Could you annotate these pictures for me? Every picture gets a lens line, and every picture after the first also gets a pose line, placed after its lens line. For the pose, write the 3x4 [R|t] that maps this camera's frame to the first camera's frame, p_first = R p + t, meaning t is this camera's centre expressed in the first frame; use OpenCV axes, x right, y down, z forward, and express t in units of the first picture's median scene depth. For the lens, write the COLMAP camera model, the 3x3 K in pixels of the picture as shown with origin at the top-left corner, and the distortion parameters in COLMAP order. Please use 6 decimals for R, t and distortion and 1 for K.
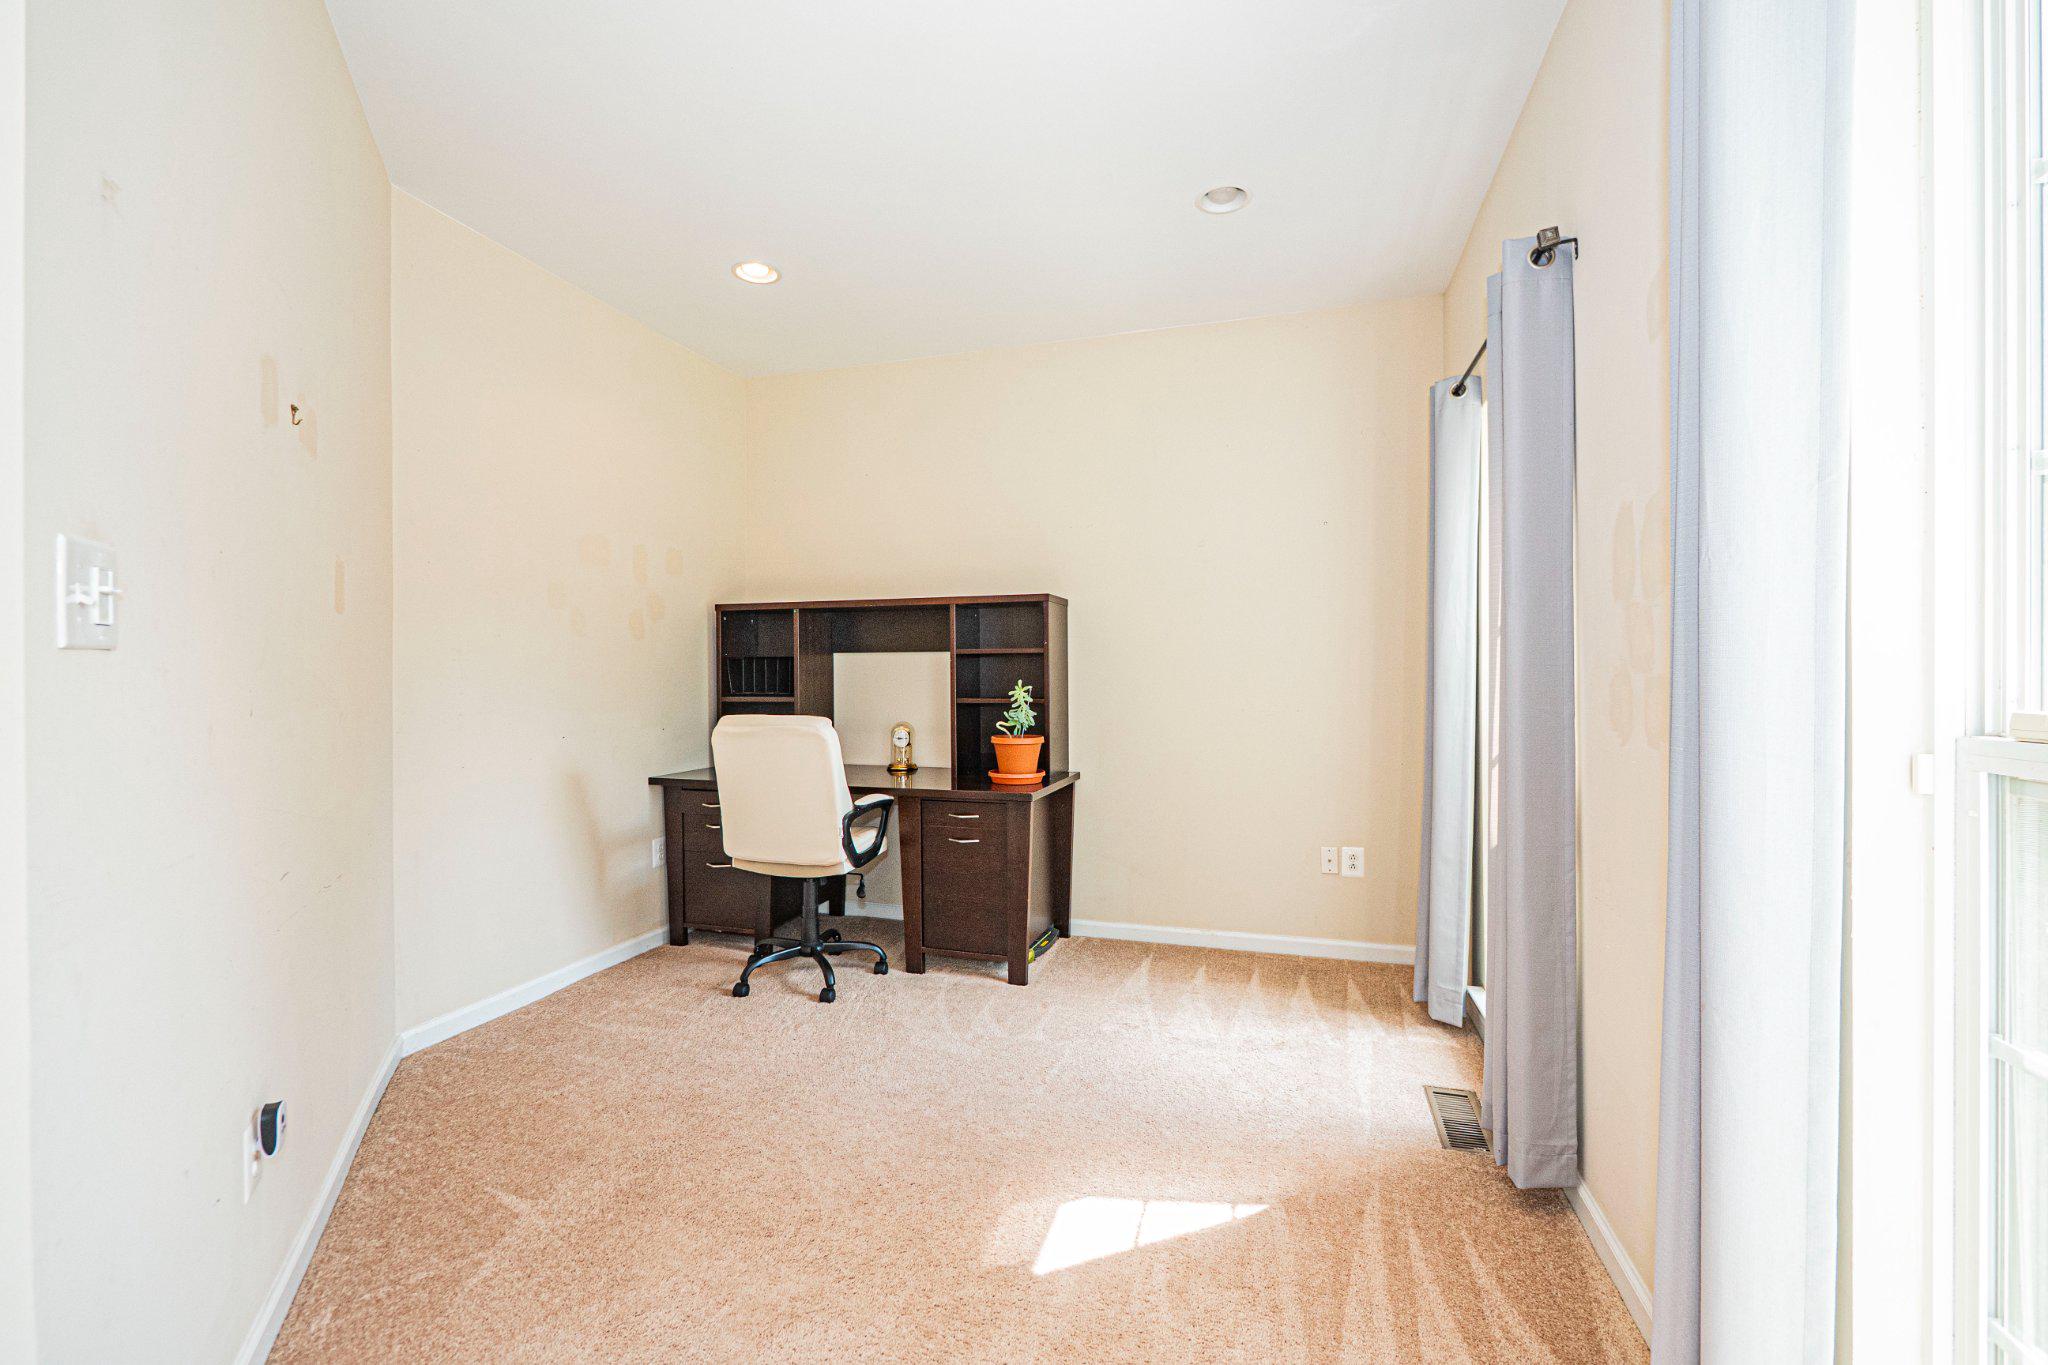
lens RADIAL K [[865.0, 0, 1021.7], [0, 865.0, 678.4], [0, 0, 1]] dist [0.003234, 0.000257]
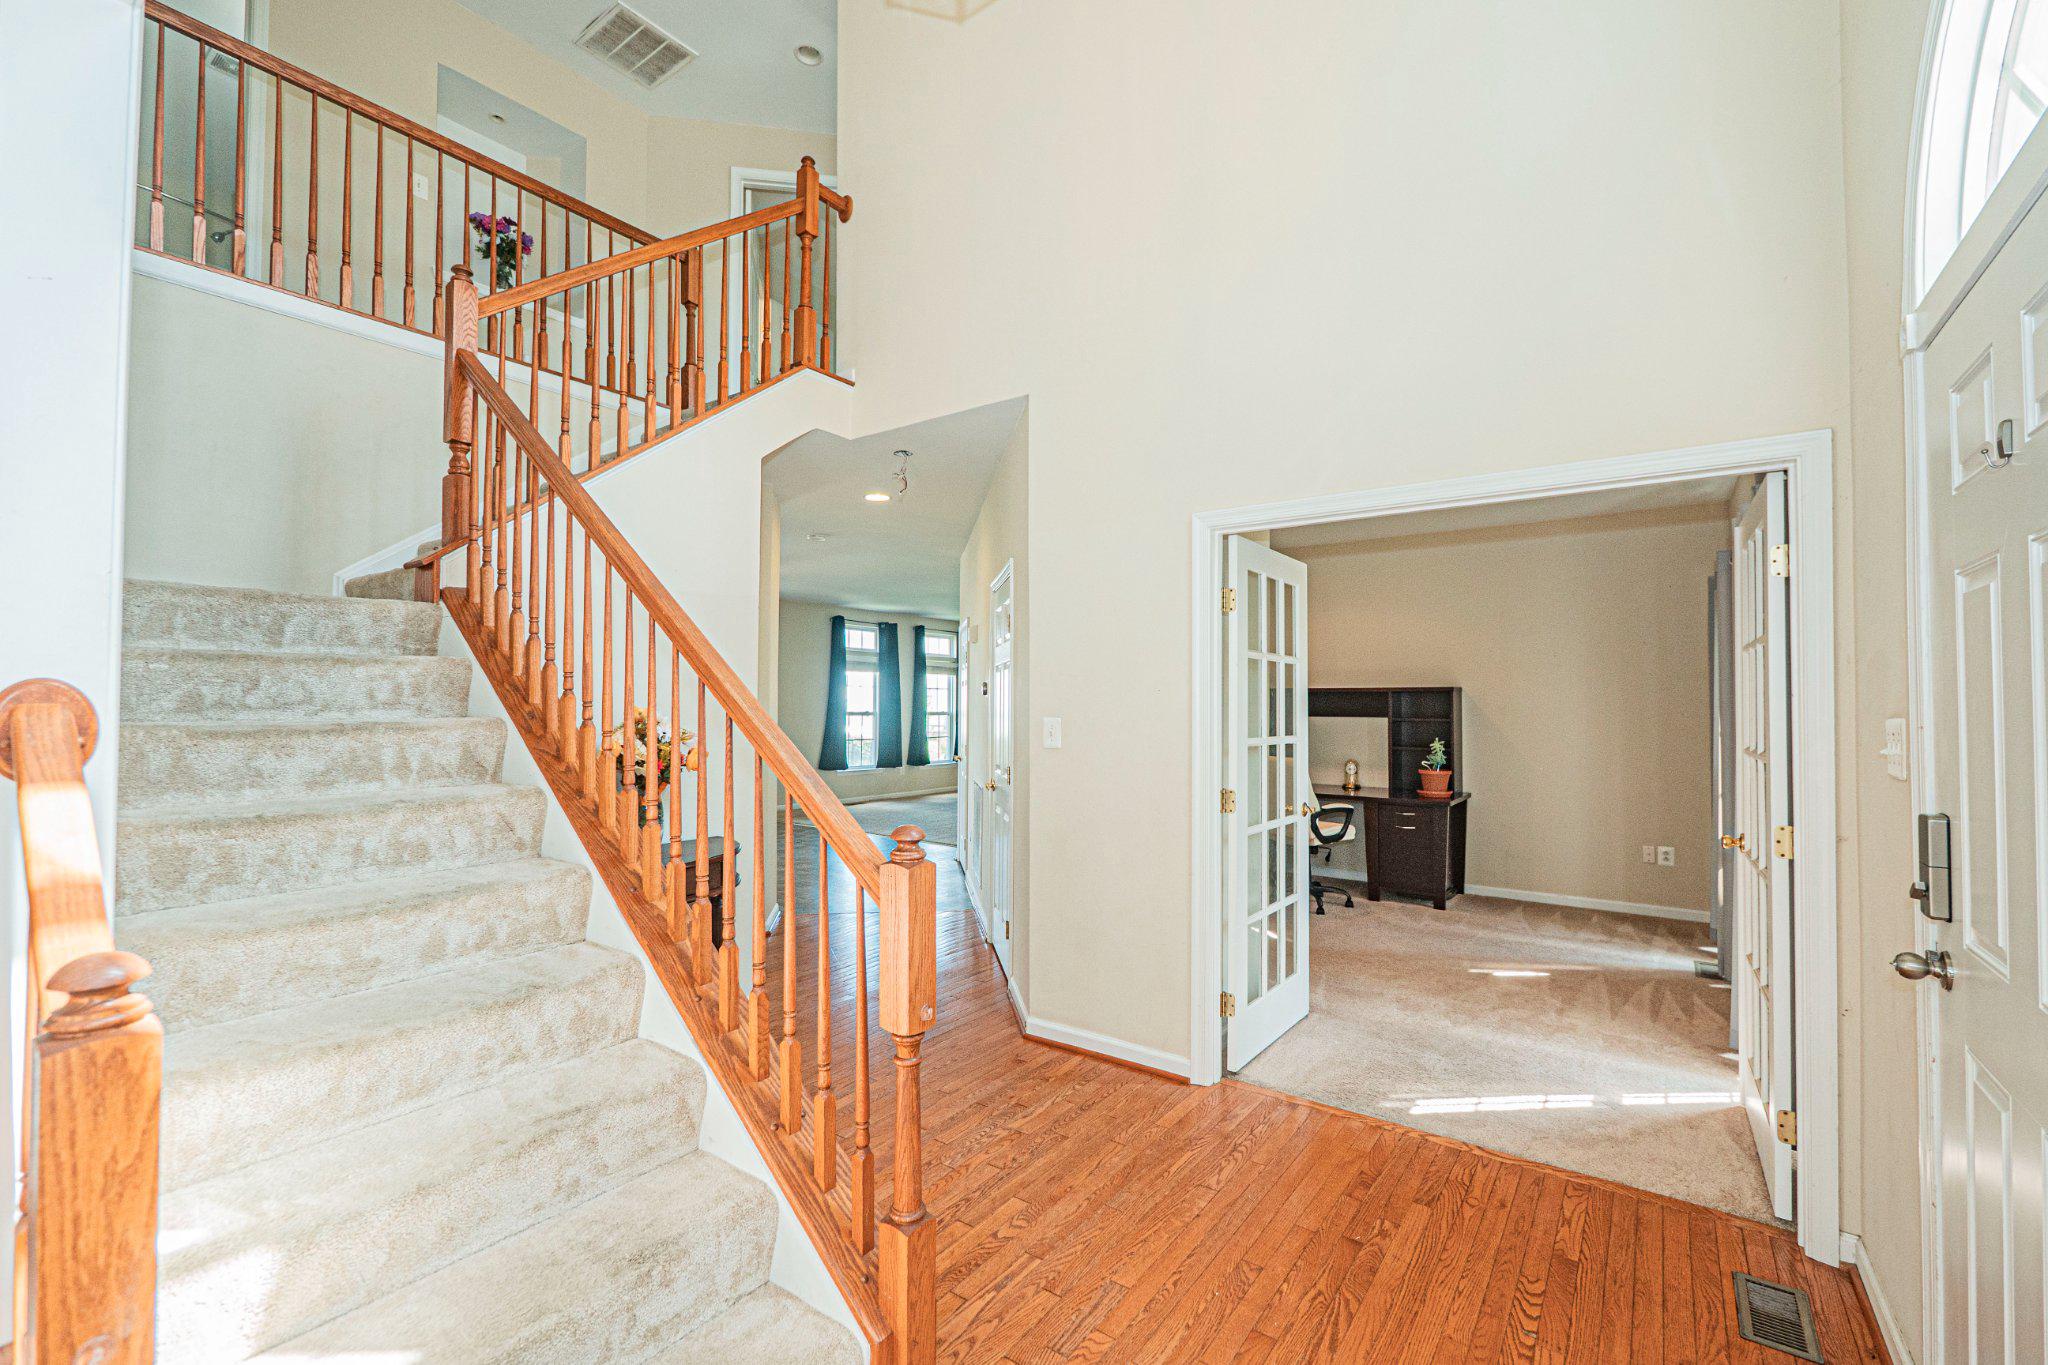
lens RADIAL K [[865.0, 0, 1030.0], [0, 865.0, 684.9], [0, 0, 1]] dist [0.003234, 0.000257]
pose [[0.946517, 0.003271, -0.322637, -0.207259], [-0.011546, 0.999652, -0.023739, -0.050664], [0.322446, 0.026194, 0.946225, -0.875392]]
